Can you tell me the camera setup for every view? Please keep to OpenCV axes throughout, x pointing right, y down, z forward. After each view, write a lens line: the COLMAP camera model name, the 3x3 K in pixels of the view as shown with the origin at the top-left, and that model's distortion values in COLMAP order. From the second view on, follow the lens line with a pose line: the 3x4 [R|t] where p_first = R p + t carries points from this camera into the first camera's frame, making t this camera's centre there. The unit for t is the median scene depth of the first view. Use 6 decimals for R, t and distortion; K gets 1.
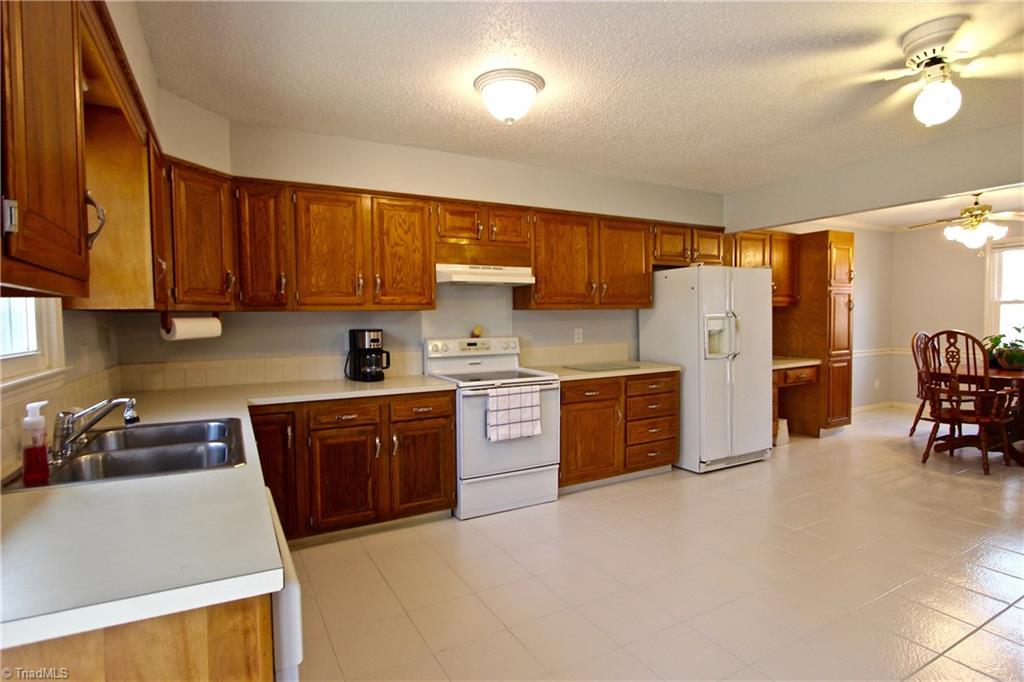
lens RADIAL K [[531.5, 0, 512.0], [0, 531.5, 341.0], [0, 0, 1]] dist [-0.021099, 0.006910]
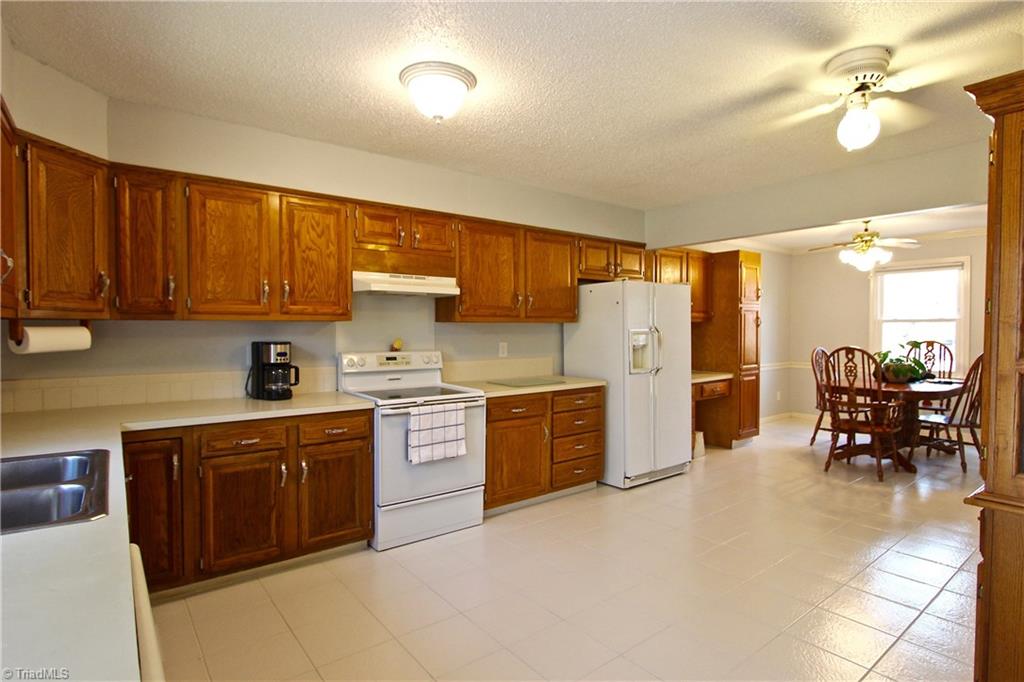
lens RADIAL K [[531.5, 0, 512.0], [0, 531.5, 341.0], [0, 0, 1]] dist [-0.021099, 0.006910]
pose [[0.987701, 0.008010, 0.156151, -0.012633], [-0.004446, 0.999722, -0.023161, -0.004050], [-0.156294, 0.022182, 0.987462, 0.050090]]
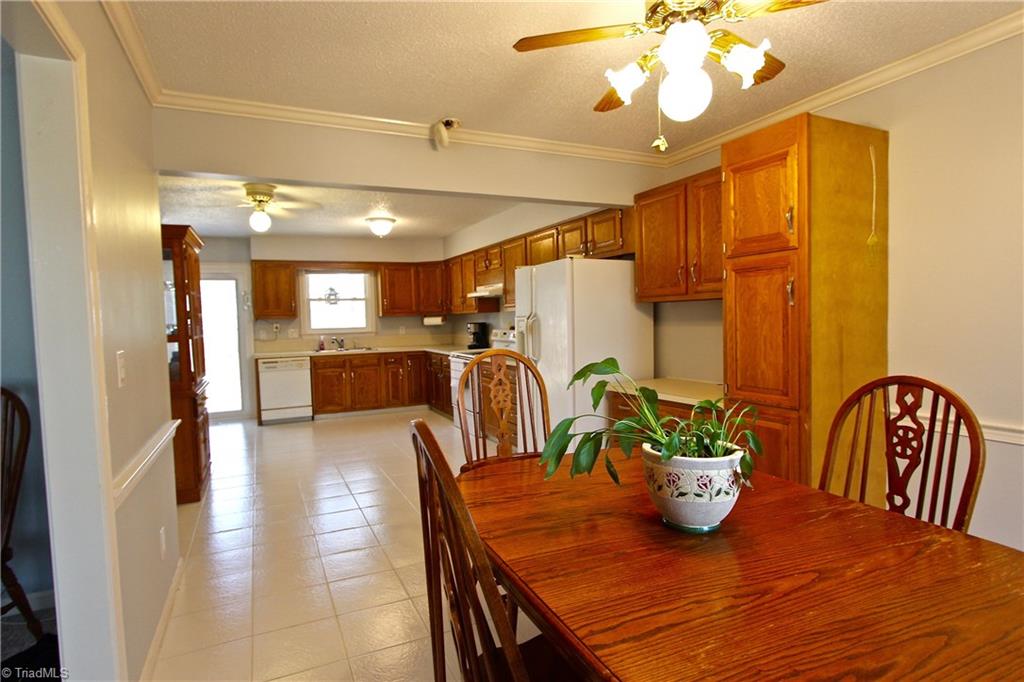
lens RADIAL K [[531.5, 0, 512.0], [0, 531.5, 341.0], [0, 0, 1]] dist [-0.021099, 0.006910]
pose [[-0.059416, 0.059408, -0.996464, 1.586169], [-0.021742, 0.997914, 0.060791, -0.071853], [0.997996, 0.025277, -0.058001, 1.175976]]
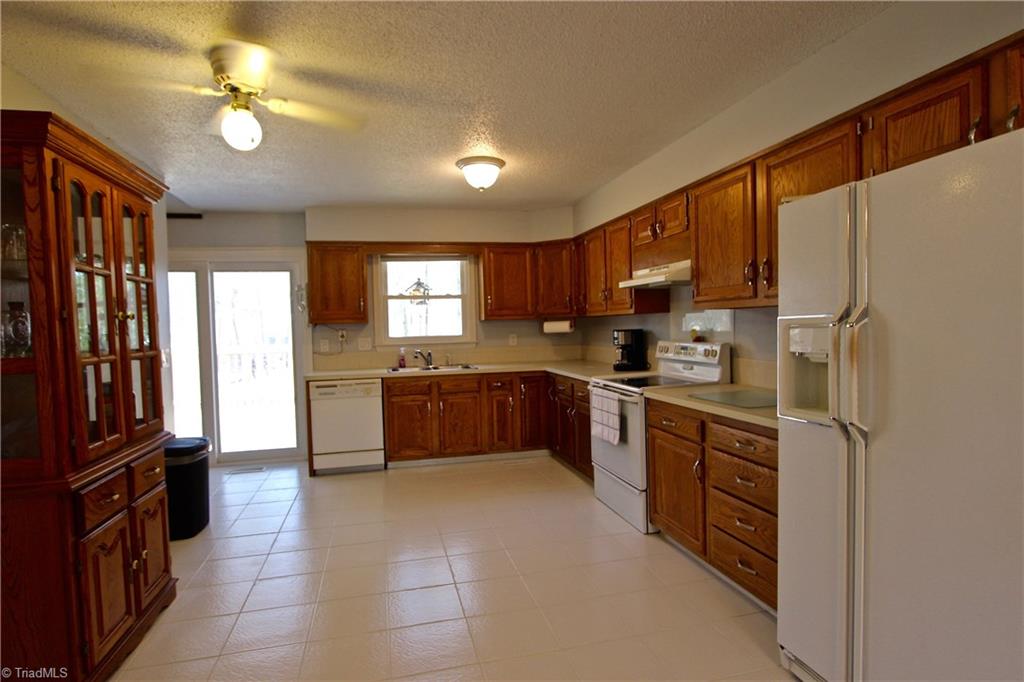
lens RADIAL K [[531.5, 0, 512.0], [0, 531.5, 341.0], [0, 0, 1]] dist [-0.021099, 0.006910]
pose [[-0.257344, 0.046674, -0.965192, 0.950558], [-0.017294, 0.998450, 0.052894, -0.053120], [0.966165, 0.030304, -0.256138, 0.998659]]
